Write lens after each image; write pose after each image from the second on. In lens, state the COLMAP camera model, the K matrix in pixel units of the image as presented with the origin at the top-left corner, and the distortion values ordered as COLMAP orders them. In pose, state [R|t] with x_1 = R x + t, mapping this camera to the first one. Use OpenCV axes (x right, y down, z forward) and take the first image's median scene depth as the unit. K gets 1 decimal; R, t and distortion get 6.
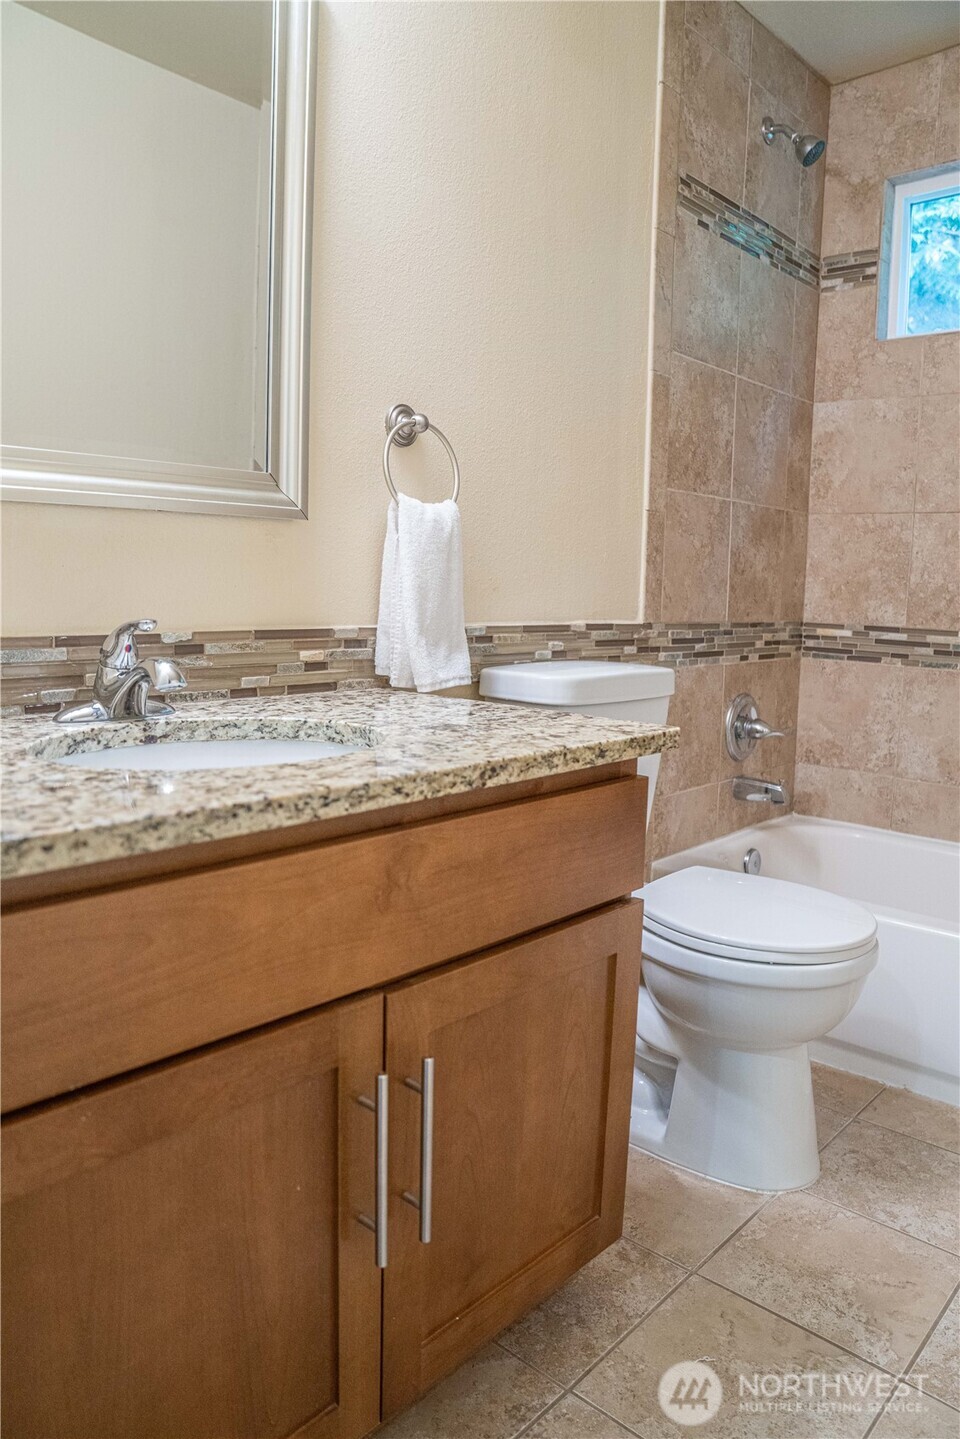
lens RADIAL K [[1046.5, 0, 480.0], [0, 1046.5, 719.5], [0, 0, 1]] dist [-0.191936, 0.141340]
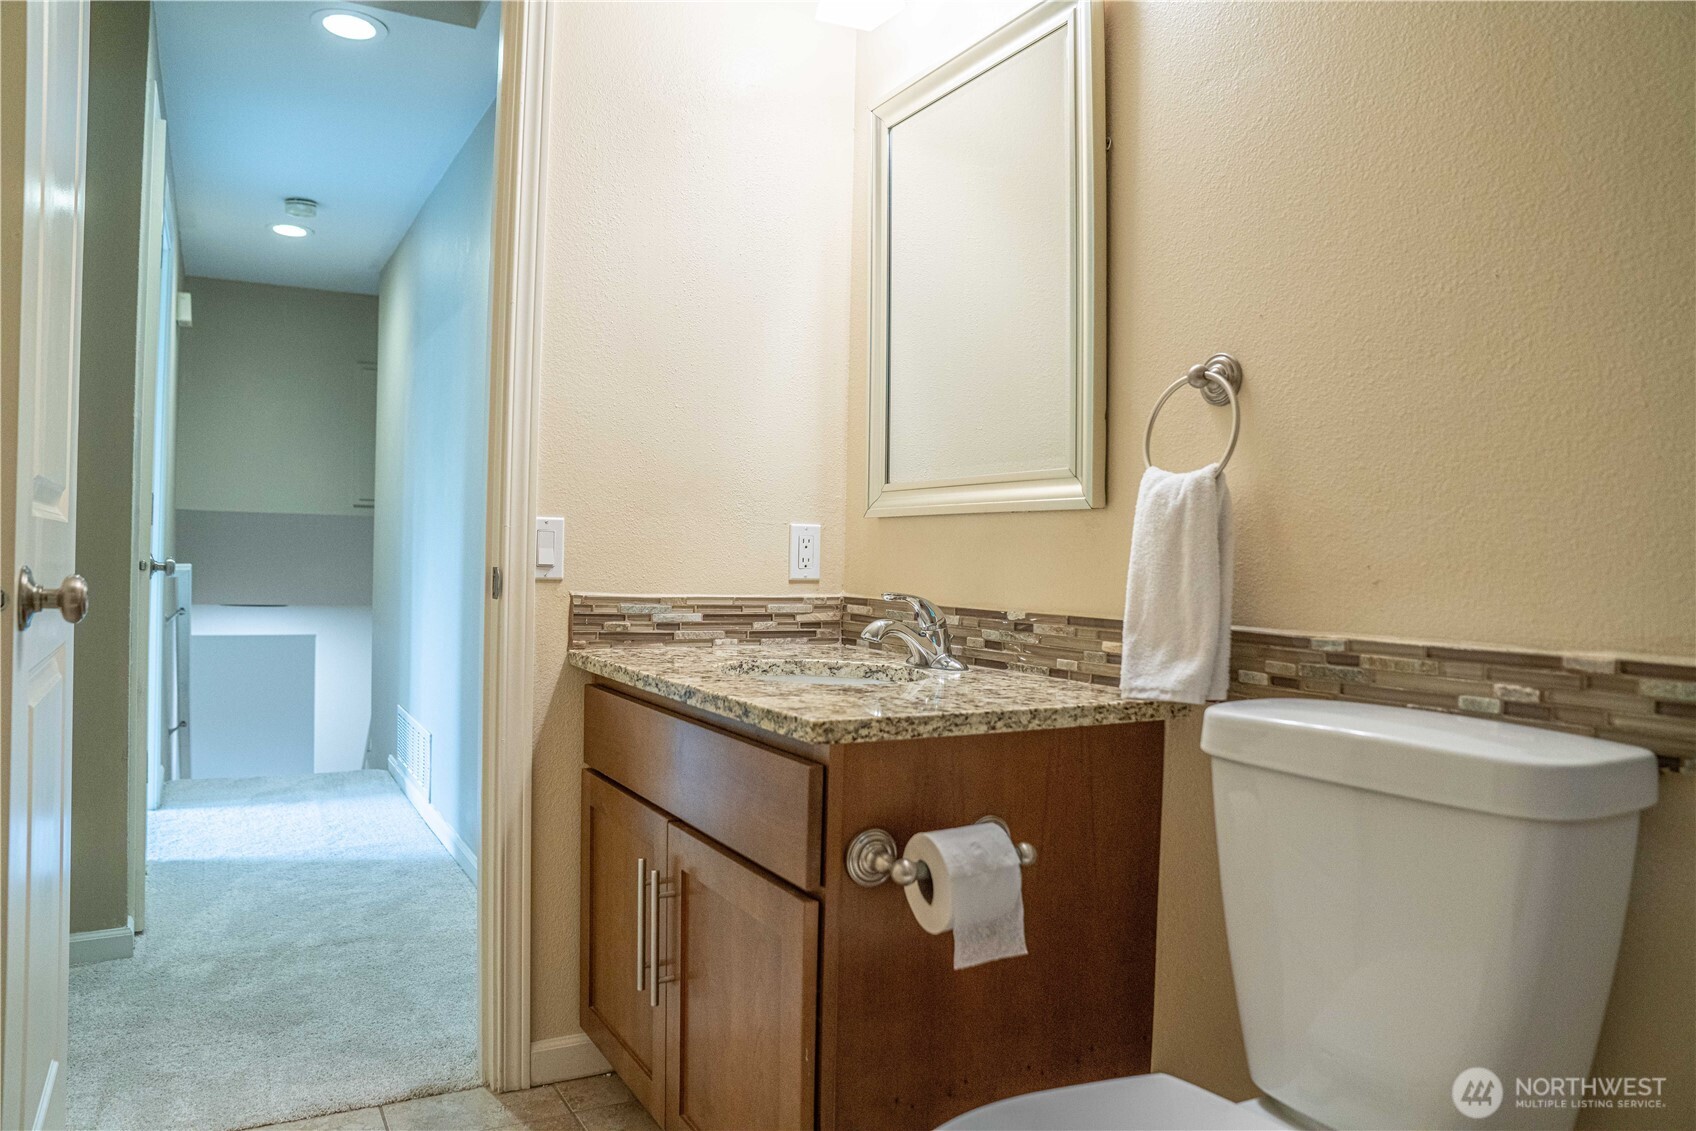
lens RADIAL K [[1233.4, 0, 848.0], [0, 1233.4, 565.5], [0, 0, 1]] dist [-0.191936, 0.141340]
pose [[-0.343522, -0.029051, -0.938695, 1.023839], [-0.153767, 0.987773, 0.025702, -0.133510], [0.926471, 0.153169, -0.343788, 1.207099]]
